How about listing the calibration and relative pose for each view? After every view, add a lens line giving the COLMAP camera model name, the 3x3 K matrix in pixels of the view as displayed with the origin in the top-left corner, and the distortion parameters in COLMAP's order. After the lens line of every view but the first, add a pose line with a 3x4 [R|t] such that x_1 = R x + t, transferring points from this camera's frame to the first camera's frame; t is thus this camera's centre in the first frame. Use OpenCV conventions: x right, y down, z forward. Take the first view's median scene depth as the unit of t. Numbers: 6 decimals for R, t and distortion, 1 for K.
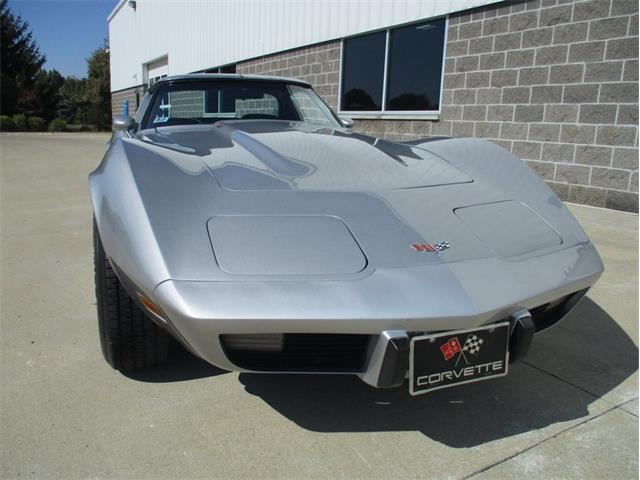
lens RADIAL K [[538.5, 0, 313.6], [0, 538.5, 236.8], [0, 0, 1]] dist [-0.024939, 0.008058]
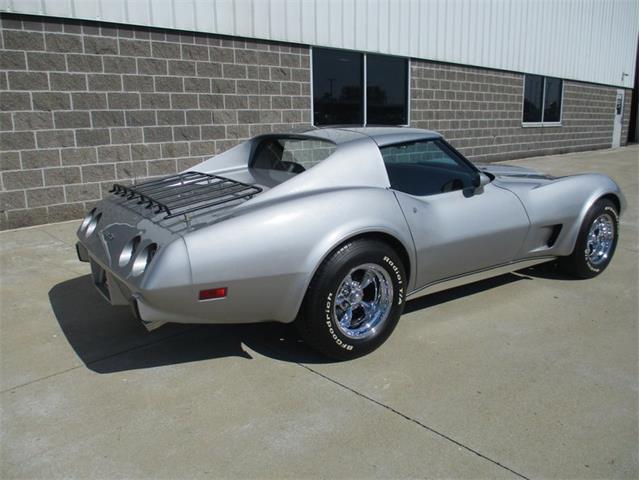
lens RADIAL K [[538.5, 0, 319.6], [0, 538.5, 238.6], [0, 0, 1]] dist [-0.024939, 0.008058]
pose [[-0.258770, -0.245164, 0.934309, -0.660255], [0.210629, 0.929657, 0.302280, -0.250712], [-0.942695, 0.275014, -0.188929, 0.784242]]
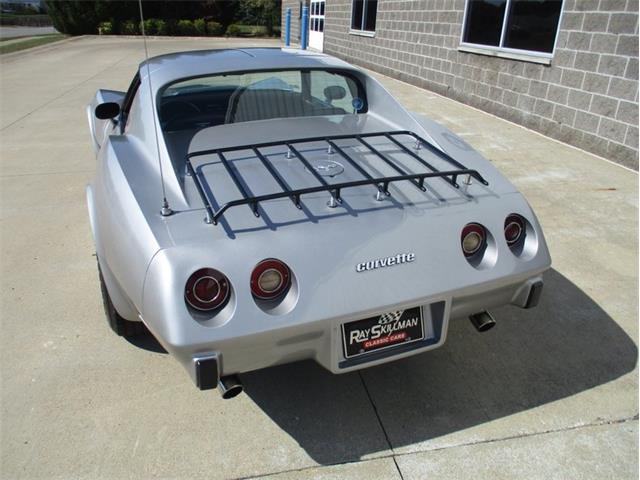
lens RADIAL K [[538.5, 0, 314.9], [0, 538.5, 235.9], [0, 0, 1]] dist [-0.024939, 0.008058]
pose [[0.946002, 0.134339, -0.295015, 0.183832], [-0.082461, 0.979876, 0.181777, -0.077633], [0.313498, -0.147634, 0.938042, 0.006723]]
